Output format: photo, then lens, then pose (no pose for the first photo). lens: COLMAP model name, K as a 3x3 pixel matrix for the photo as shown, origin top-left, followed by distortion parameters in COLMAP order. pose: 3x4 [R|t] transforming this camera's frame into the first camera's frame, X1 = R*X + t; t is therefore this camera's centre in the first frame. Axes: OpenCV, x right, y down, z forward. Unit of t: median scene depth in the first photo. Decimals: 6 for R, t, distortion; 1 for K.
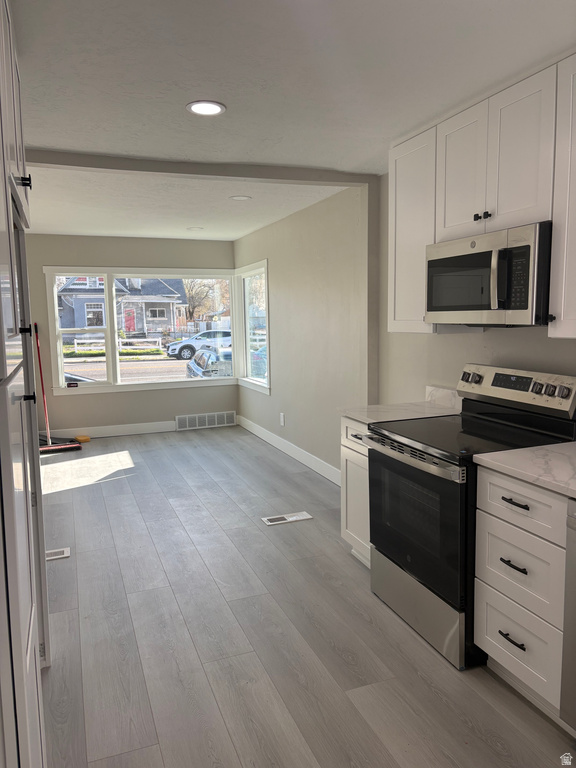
lens RADIAL K [[583.6, 0, 288.0], [0, 583.6, 384.0], [0, 0, 1]] dist [0.022175, -0.001273]
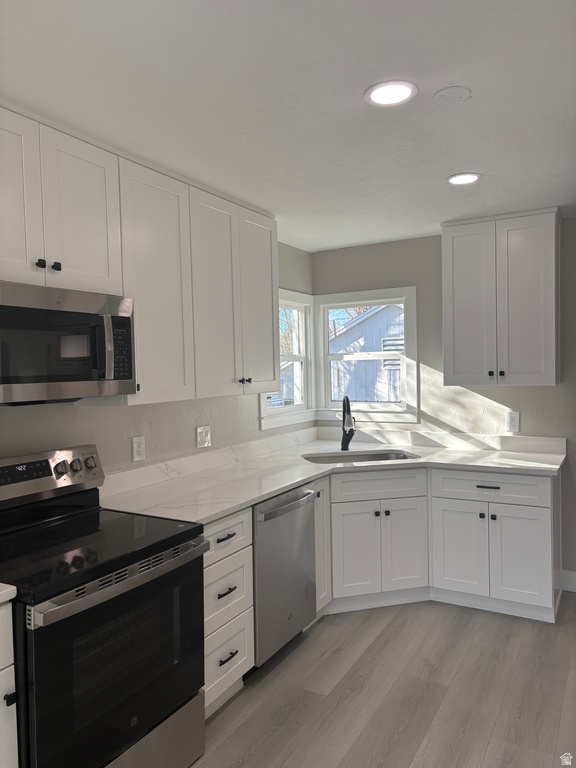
lens RADIAL K [[583.6, 0, 288.0], [0, 583.6, 384.0], [0, 0, 1]] dist [0.022175, -0.001273]
pose [[-0.639181, 0.008487, 0.769010, -0.530418], [0.123534, 0.988087, 0.091774, -0.173789], [-0.759070, 0.153659, -0.632615, 1.395020]]
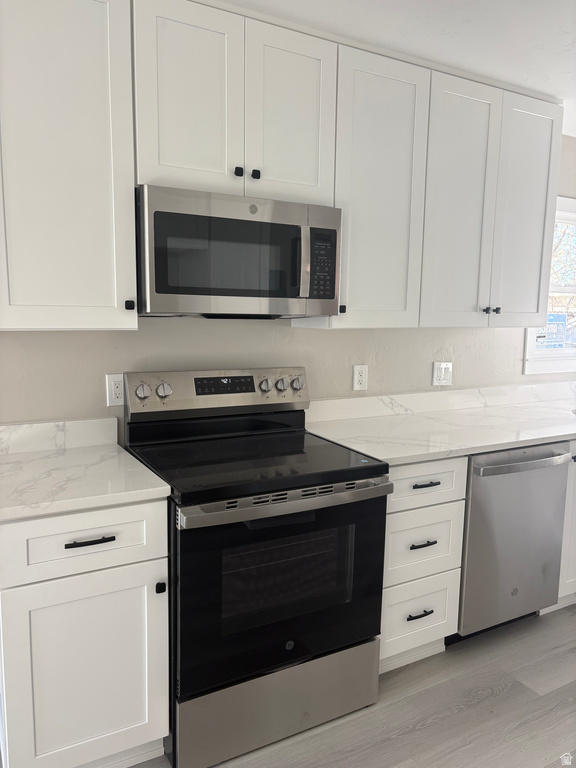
lens RADIAL K [[567.3, 0, 287.0], [0, 567.3, 391.0], [0, 0, 1]] dist [0.053925, -0.052814]
pose [[-0.138260, -0.119338, 0.983180, -0.485635], [0.104739, 0.985385, 0.134335, -0.108968], [-0.984842, 0.121550, -0.123740, 1.170063]]
